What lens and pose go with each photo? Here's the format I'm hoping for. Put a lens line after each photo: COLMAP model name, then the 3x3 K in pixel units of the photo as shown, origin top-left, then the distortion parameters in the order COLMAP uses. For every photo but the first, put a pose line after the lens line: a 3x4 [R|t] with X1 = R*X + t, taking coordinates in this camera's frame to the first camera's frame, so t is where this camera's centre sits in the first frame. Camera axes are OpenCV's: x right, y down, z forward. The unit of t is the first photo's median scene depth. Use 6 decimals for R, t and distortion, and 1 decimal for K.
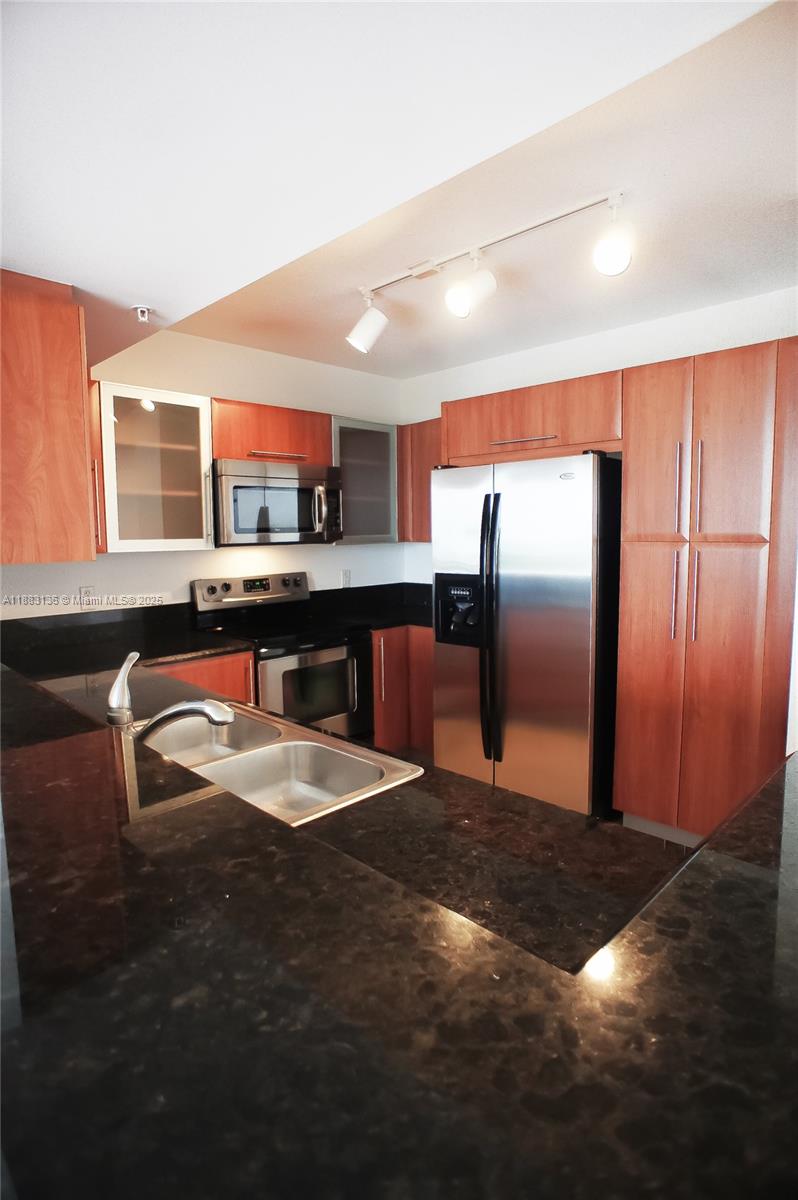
lens RADIAL K [[656.0, 0, 390.5], [0, 656.0, 596.5], [0, 0, 1]] dist [-0.002108, 0.000376]
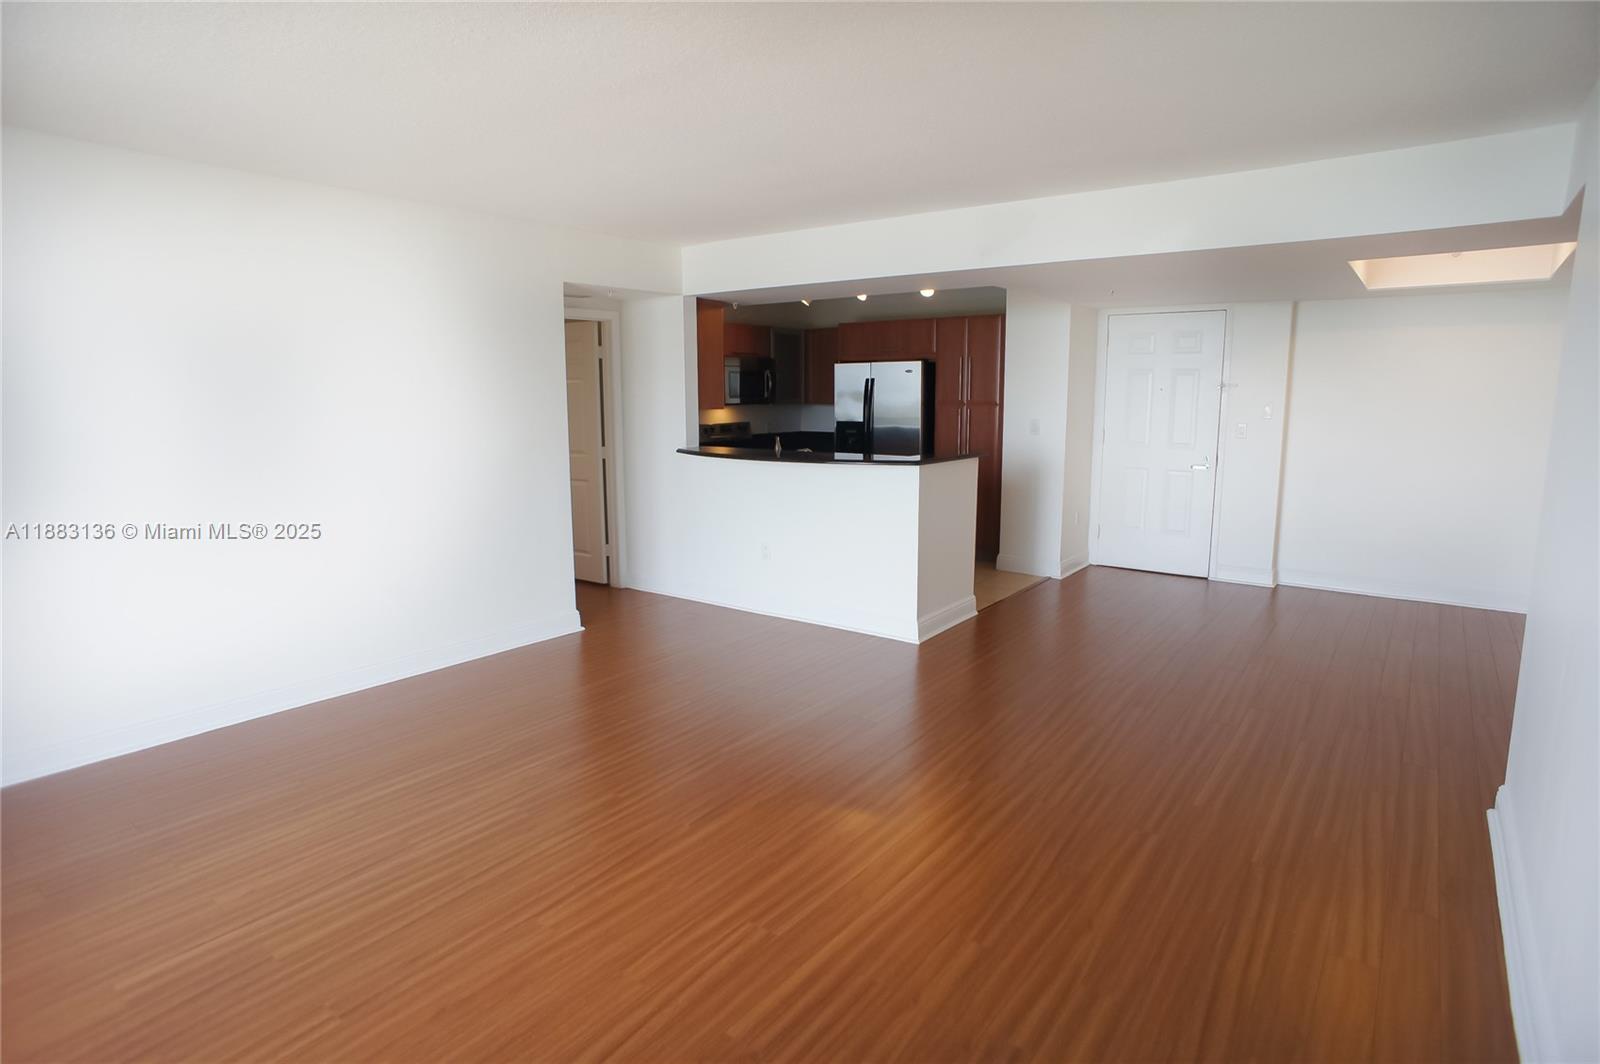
lens RADIAL K [[874.6, 0, 794.2], [0, 874.6, 536.7], [0, 0, 1]] dist [-0.002108, 0.000376]
pose [[0.990027, -0.014753, 0.140104, -0.407970], [0.005497, 0.997790, 0.066222, 0.126866], [-0.140771, -0.064791, 0.987920, -1.438530]]
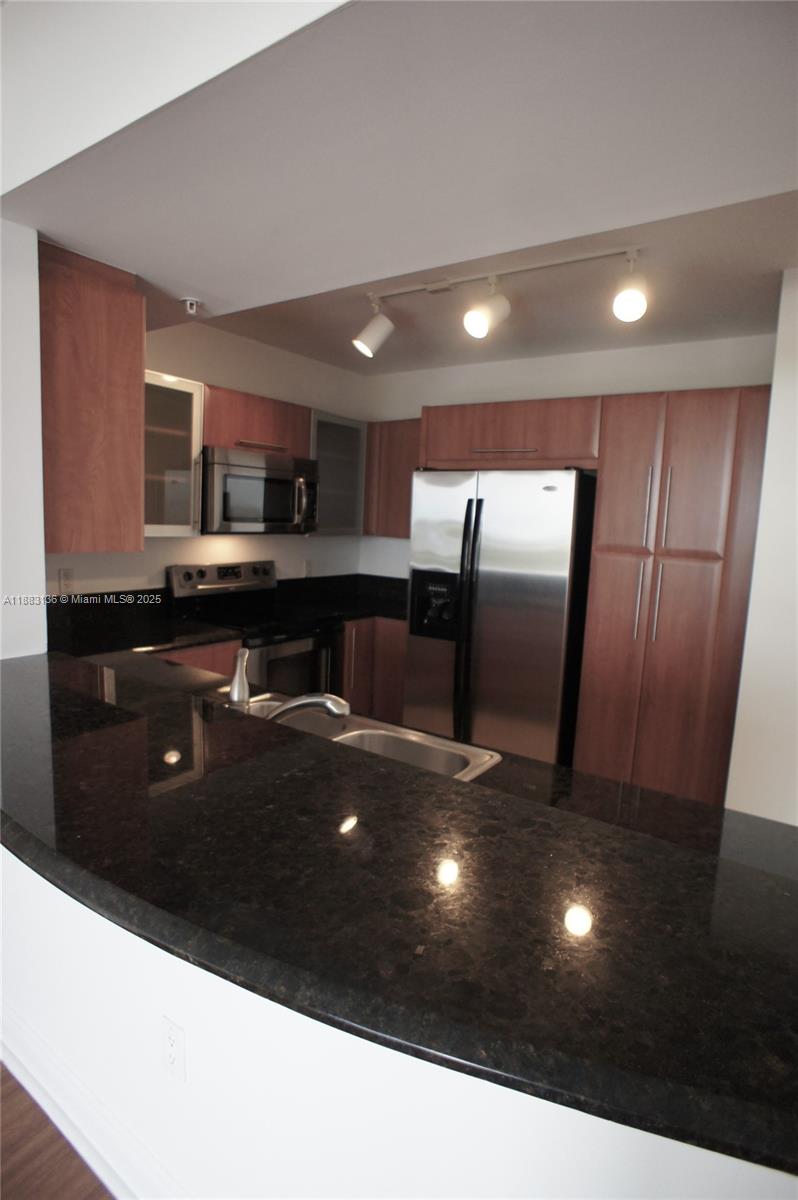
lens RADIAL K [[656.0, 0, 402.5], [0, 656.0, 597.2], [0, 0, 1]] dist [-0.002108, 0.000376]
pose [[0.981850, 0.032565, 0.186840, -0.153184], [-0.037232, 0.999075, 0.021522, -0.013328], [-0.185966, -0.028088, 0.982155, -0.037133]]
